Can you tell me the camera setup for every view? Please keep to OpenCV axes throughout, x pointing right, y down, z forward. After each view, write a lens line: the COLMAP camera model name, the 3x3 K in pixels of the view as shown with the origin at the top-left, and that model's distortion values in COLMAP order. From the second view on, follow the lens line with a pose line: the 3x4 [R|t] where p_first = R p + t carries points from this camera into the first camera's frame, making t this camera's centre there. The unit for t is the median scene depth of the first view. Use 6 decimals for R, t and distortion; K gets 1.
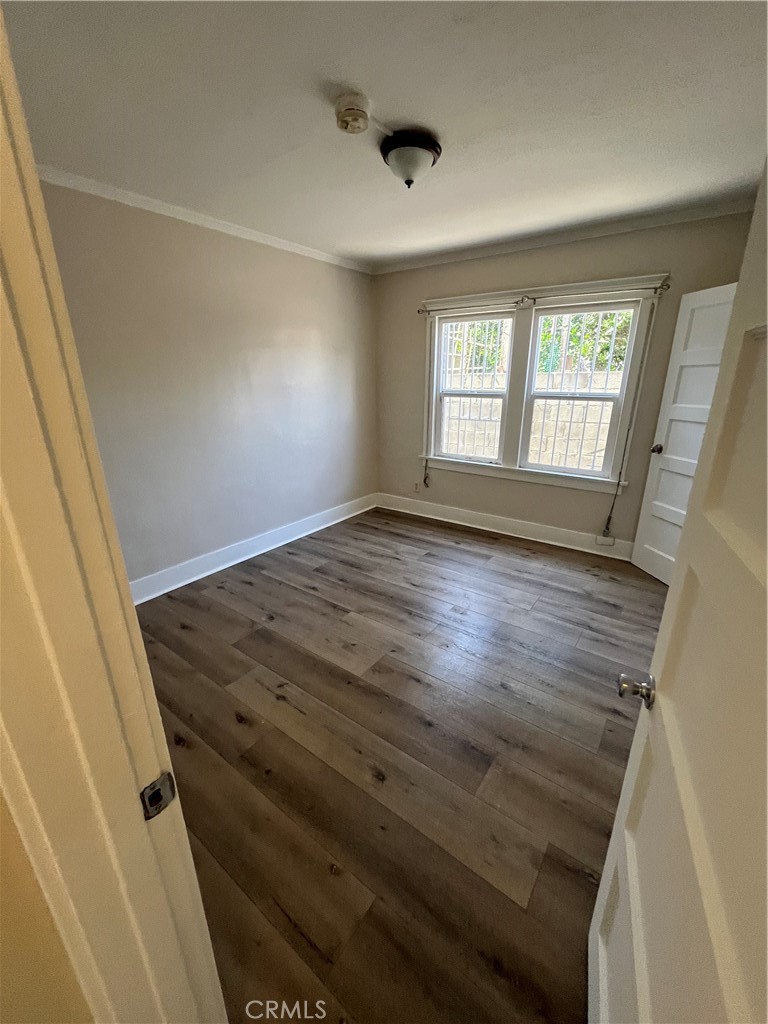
lens RADIAL K [[411.0, 0, 383.4], [0, 411.0, 511.3], [0, 0, 1]] dist [-0.001190, -0.000229]
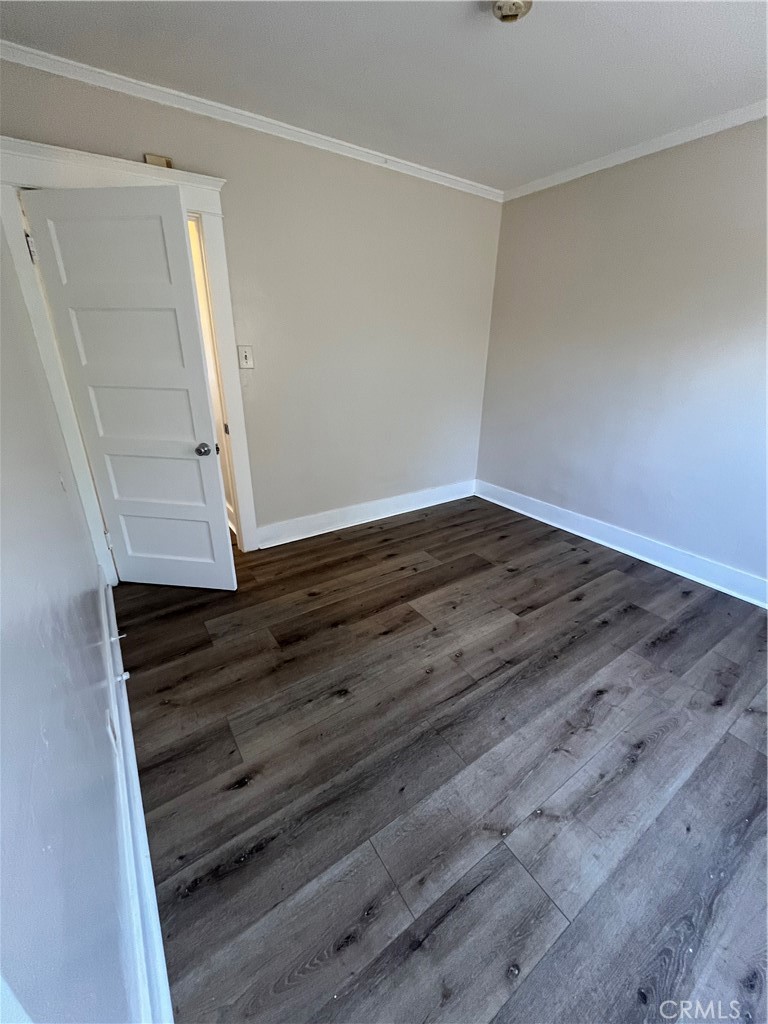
lens RADIAL K [[413.5, 0, 385.4], [0, 413.5, 507.6], [0, 0, 1]] dist [0.000704, -0.000179]
pose [[-0.327922, 0.351268, -0.876971, 0.599461], [-0.304307, 0.839546, 0.450066, -0.213274], [0.894351, 0.414455, -0.168412, 0.718612]]
